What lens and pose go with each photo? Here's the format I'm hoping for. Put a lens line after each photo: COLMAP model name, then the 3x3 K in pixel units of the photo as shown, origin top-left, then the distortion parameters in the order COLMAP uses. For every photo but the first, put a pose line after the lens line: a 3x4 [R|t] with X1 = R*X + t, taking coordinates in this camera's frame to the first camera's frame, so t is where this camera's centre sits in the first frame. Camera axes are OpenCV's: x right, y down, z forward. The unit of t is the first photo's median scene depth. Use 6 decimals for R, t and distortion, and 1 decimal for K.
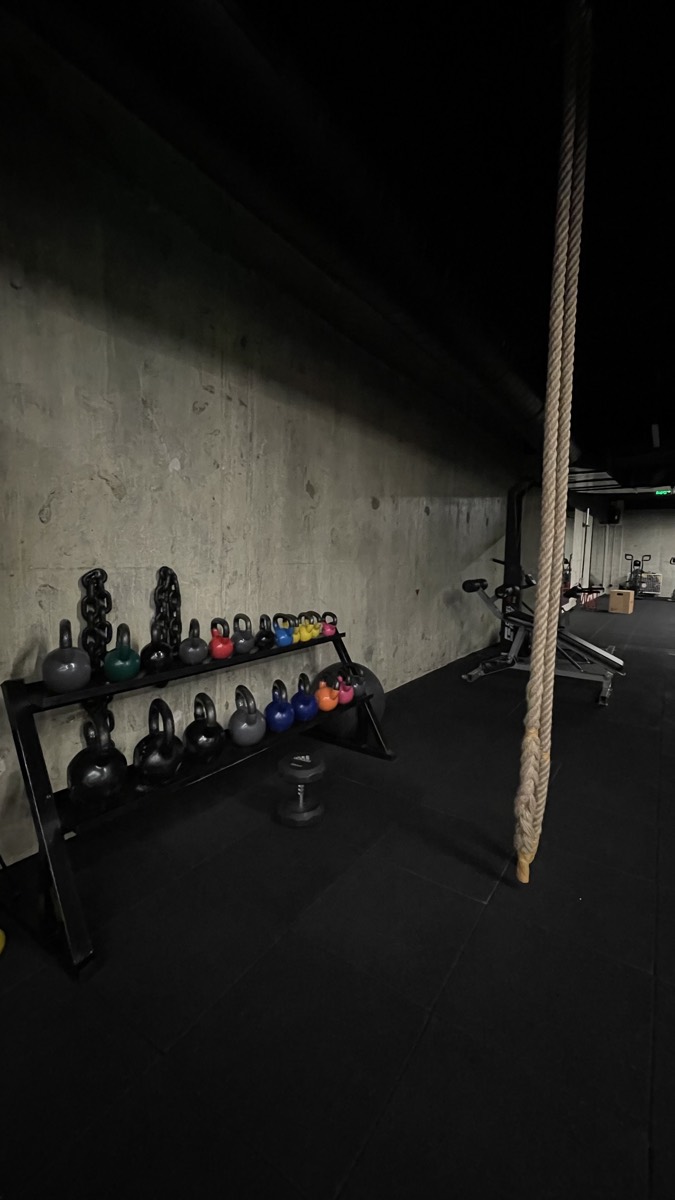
lens RADIAL K [[494.5, 0, 332.1], [0, 494.5, 597.0], [0, 0, 1]] dist [0.000935, -0.000338]
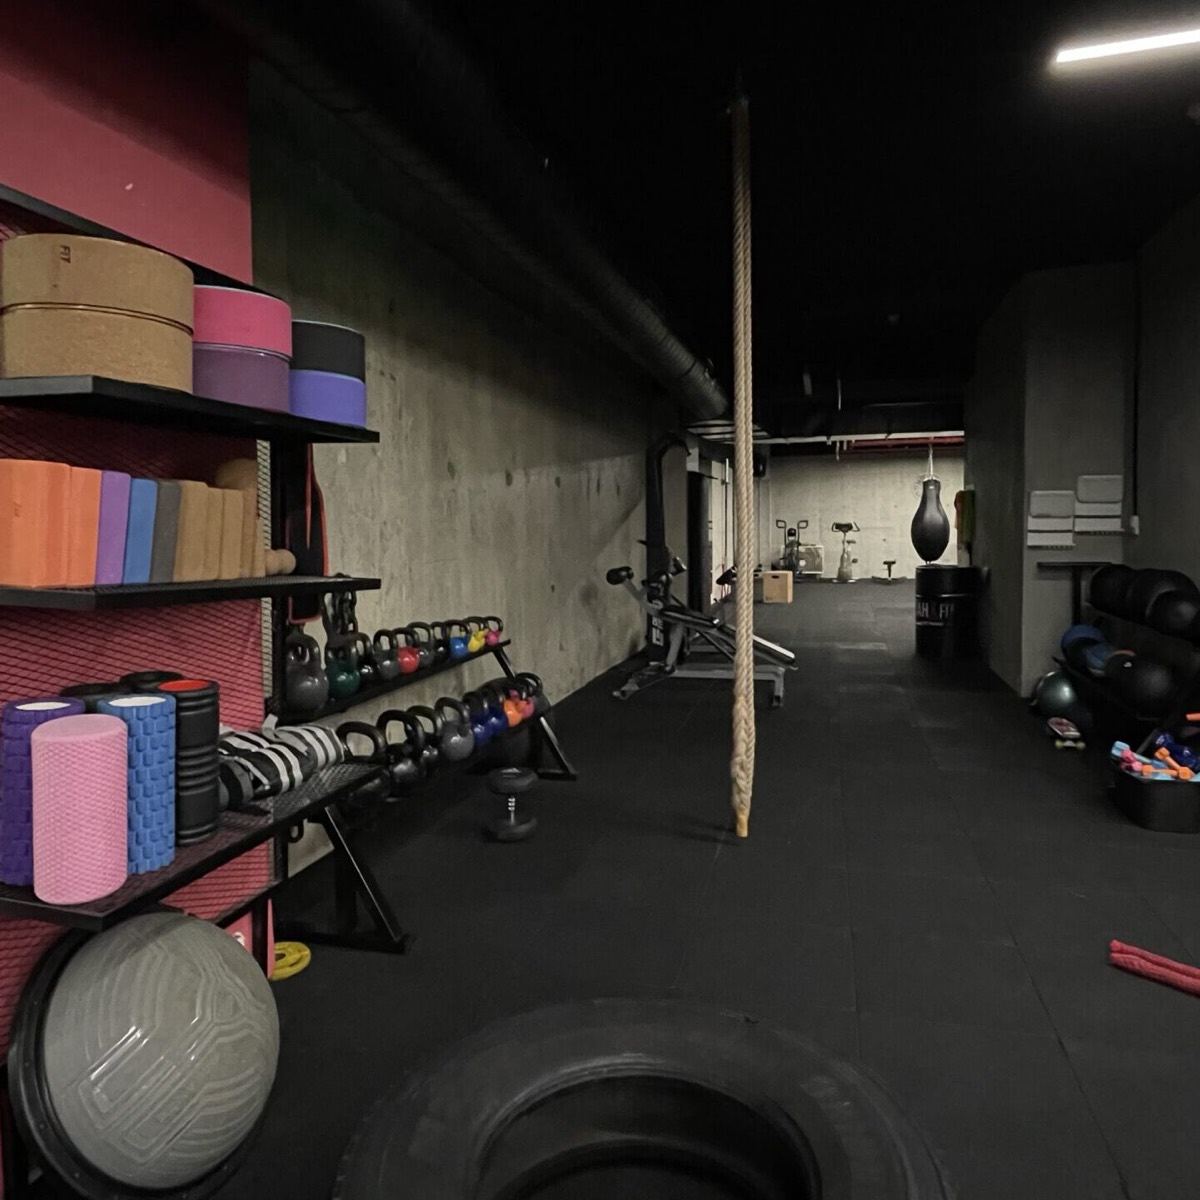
lens RADIAL K [[861.9, 0, 599.0], [0, 861.9, 586.0], [0, 0, 1]] dist [0.001801, -0.017483]
pose [[0.943159, -0.062131, 0.326483, -0.215330], [0.068767, 0.997594, -0.008813, 0.003383], [-0.325150, 0.030764, 0.945162, -0.311239]]
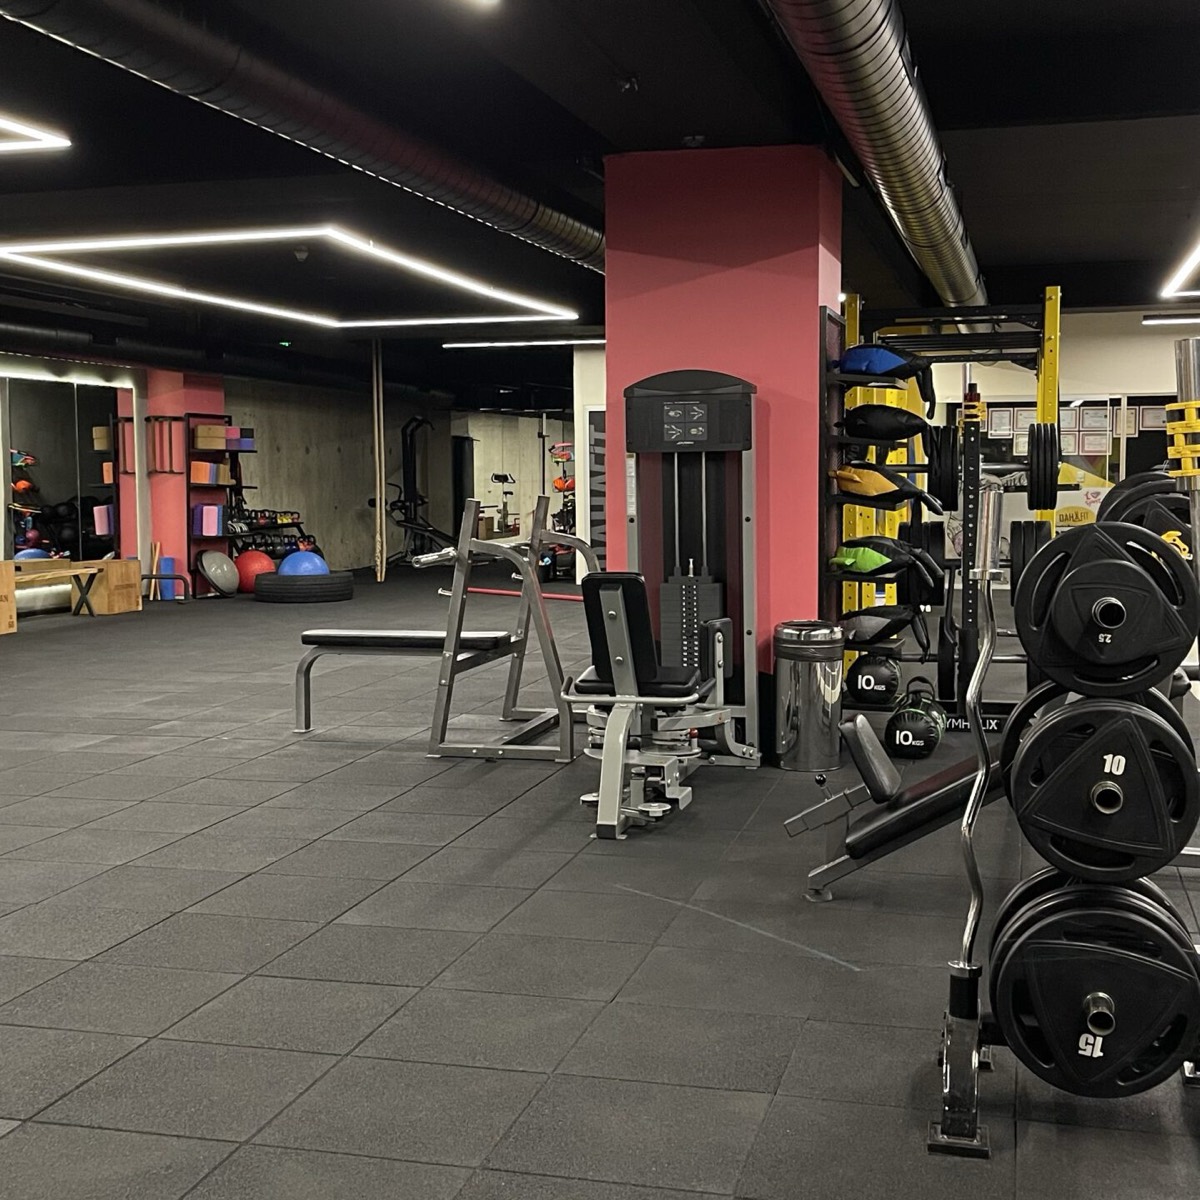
lens RADIAL K [[1617.9, 0, 600.8], [0, 1617.9, 603.2], [0, 0, 1]] dist [0.026466, 0.000000]
pose [[0.938417, -0.056986, 0.340774, -0.776139], [0.059864, 0.998204, 0.002073, 0.326773], [-0.340280, 0.018455, 0.940143, -3.946126]]
